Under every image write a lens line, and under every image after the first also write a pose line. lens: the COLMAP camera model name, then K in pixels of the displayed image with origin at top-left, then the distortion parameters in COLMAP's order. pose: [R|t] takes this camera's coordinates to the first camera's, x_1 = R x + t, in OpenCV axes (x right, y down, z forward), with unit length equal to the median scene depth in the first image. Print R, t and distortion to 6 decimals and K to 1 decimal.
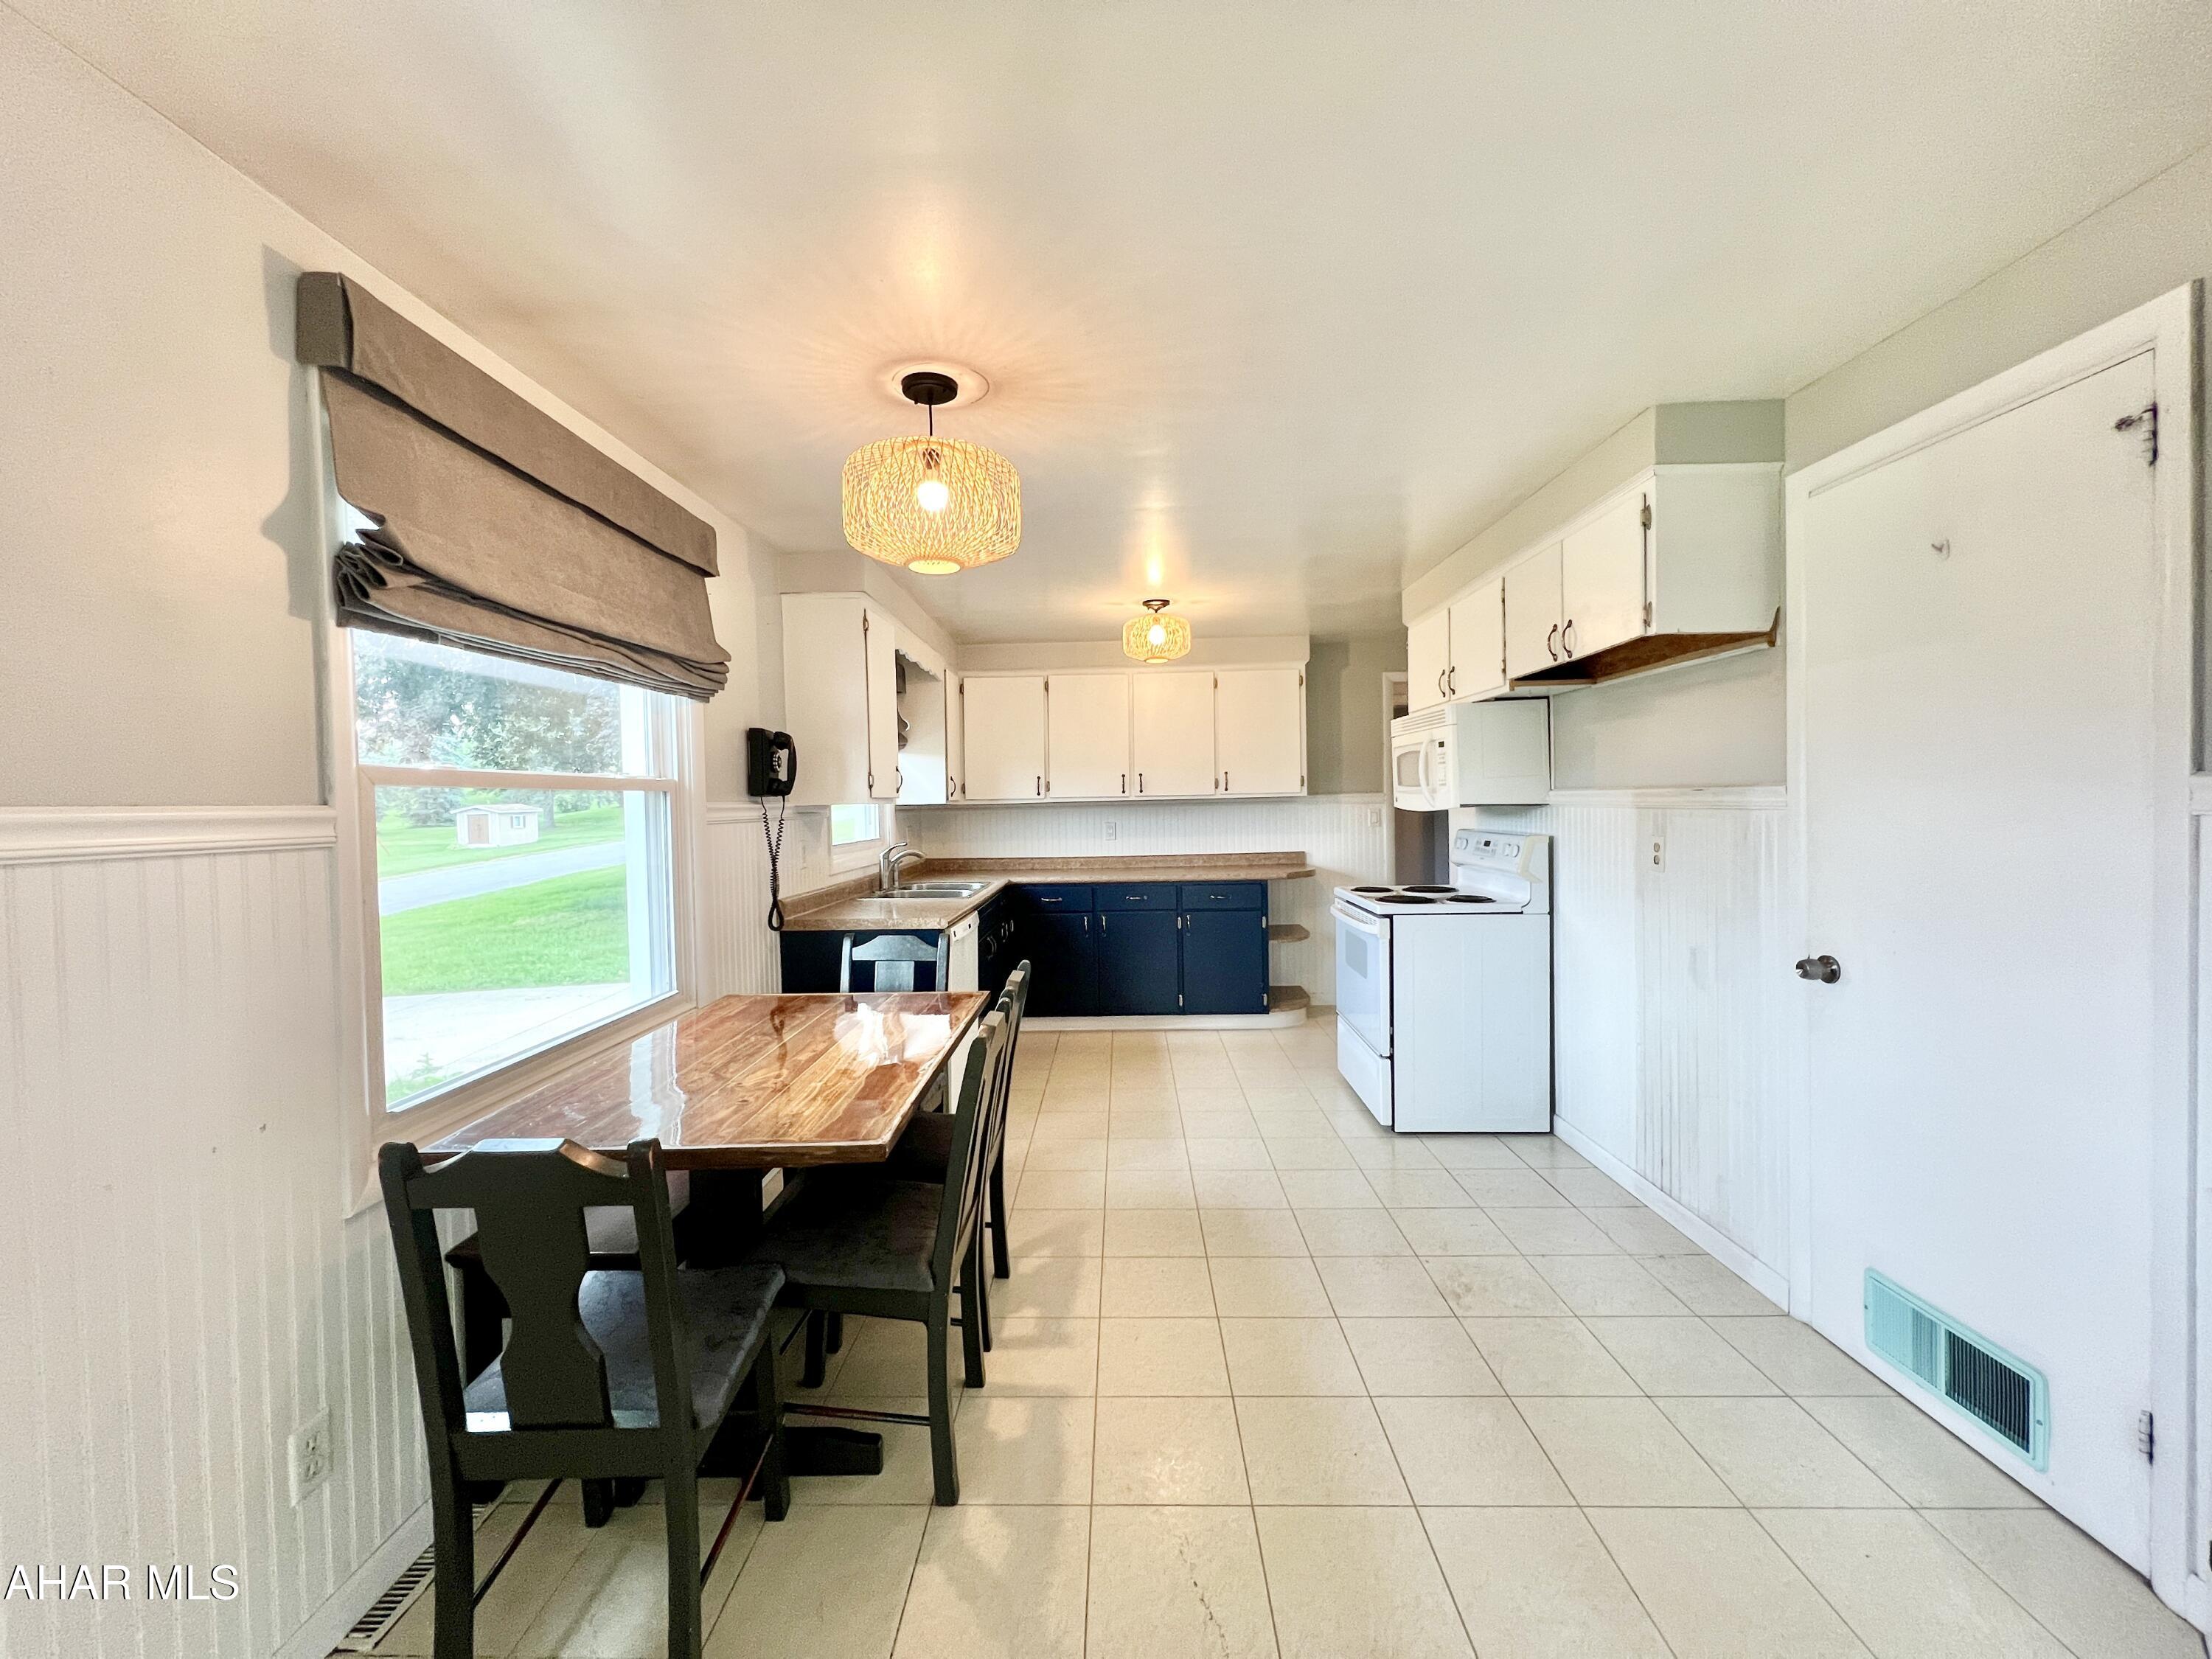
lens RADIAL K [[872.6, 0, 1099.0], [0, 872.6, 824.2], [0, 0, 1]] dist [-0.001075, 0.000023]
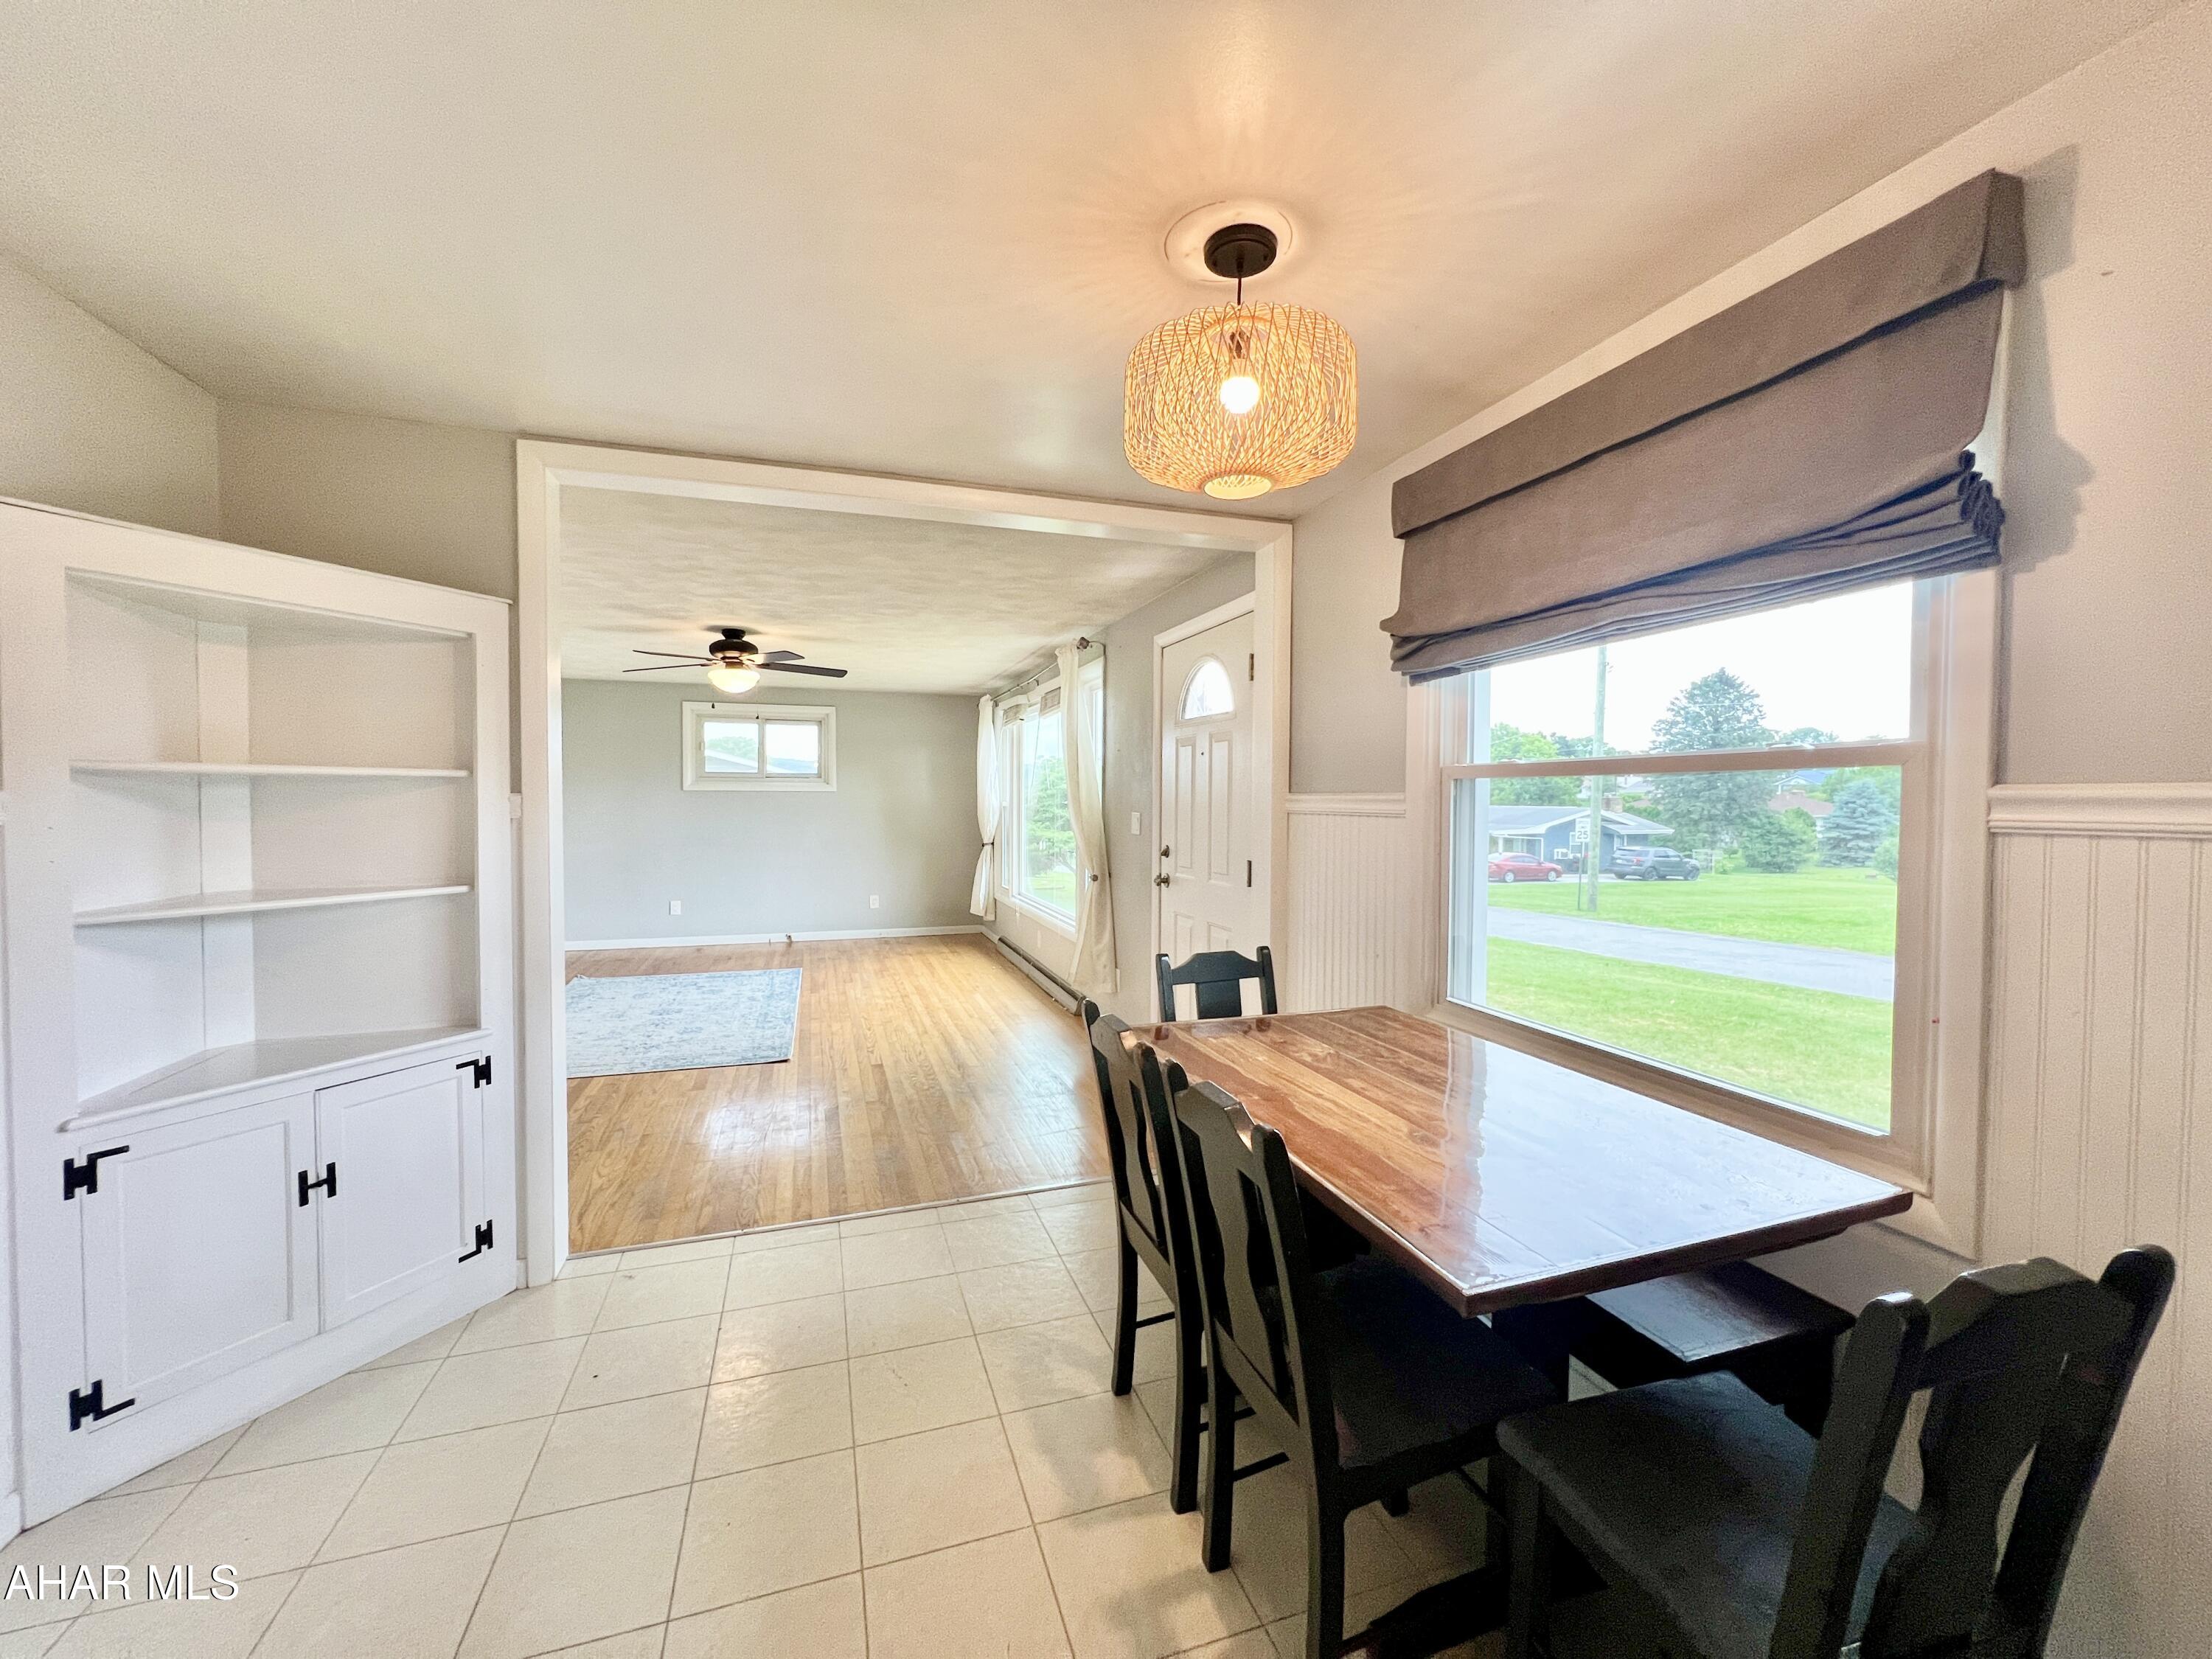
lens RADIAL K [[872.6, 0, 1099.0], [0, 872.6, 824.2], [0, 0, 1]] dist [-0.001075, 0.000023]
pose [[-0.939552, 0.027226, -0.341322, 0.085259], [0.006795, 0.998120, 0.060913, -0.021002], [0.342339, 0.054912, -0.937971, 0.744095]]
